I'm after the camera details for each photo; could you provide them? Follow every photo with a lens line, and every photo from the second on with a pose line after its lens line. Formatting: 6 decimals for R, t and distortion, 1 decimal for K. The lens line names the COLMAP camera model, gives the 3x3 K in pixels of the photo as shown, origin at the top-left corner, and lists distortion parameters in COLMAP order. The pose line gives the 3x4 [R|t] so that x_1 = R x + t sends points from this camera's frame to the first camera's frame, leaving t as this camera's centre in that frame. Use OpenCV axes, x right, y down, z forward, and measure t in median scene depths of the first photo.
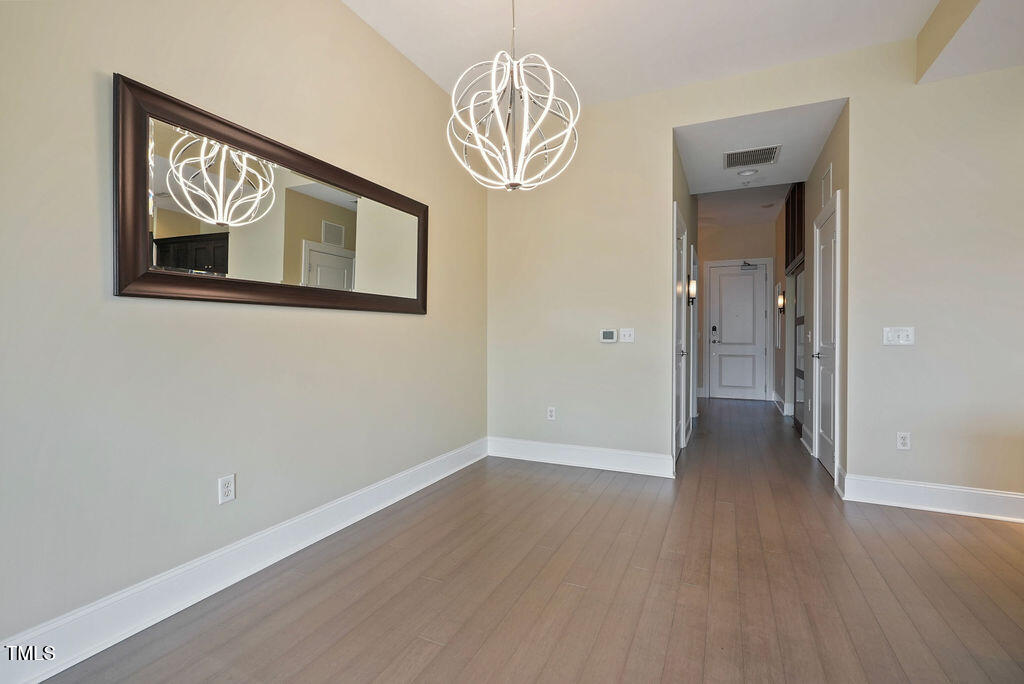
lens RADIAL K [[464.8, 0, 507.9], [0, 464.8, 342.0], [0, 0, 1]] dist [-0.009736, 0.003750]
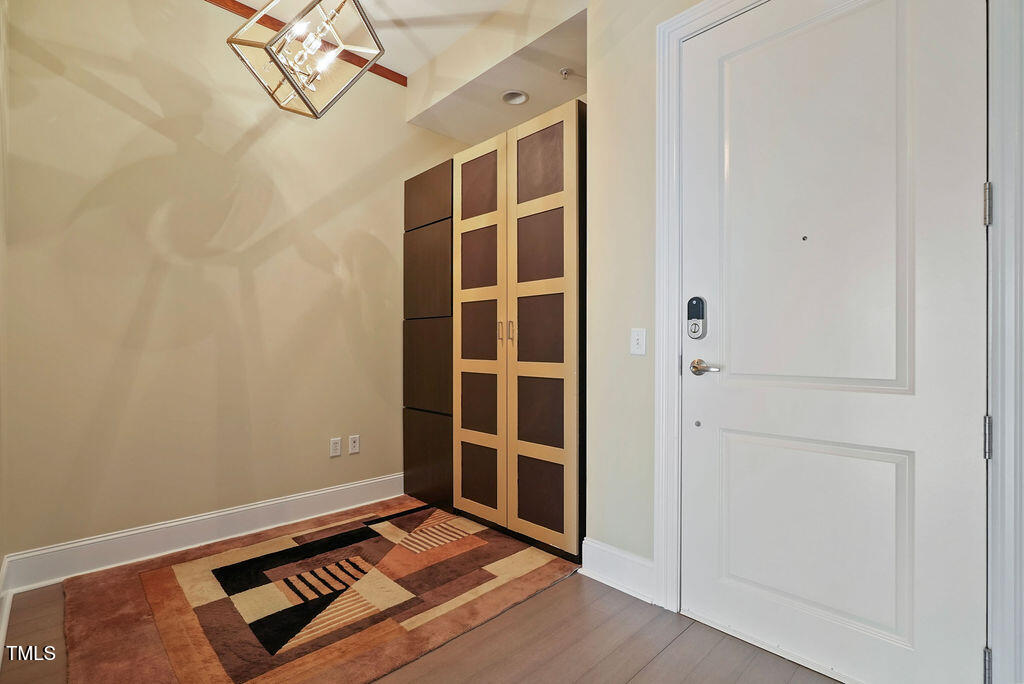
lens RADIAL K [[464.8, 0, 515.9], [0, 464.8, 345.7], [0, 0, 1]] dist [-0.009736, 0.003750]
pose [[0.935853, 0.002977, -0.352379, 0.900741], [-0.009563, 0.999811, -0.016949, -0.013861], [0.352261, 0.019232, 0.935704, 1.555035]]
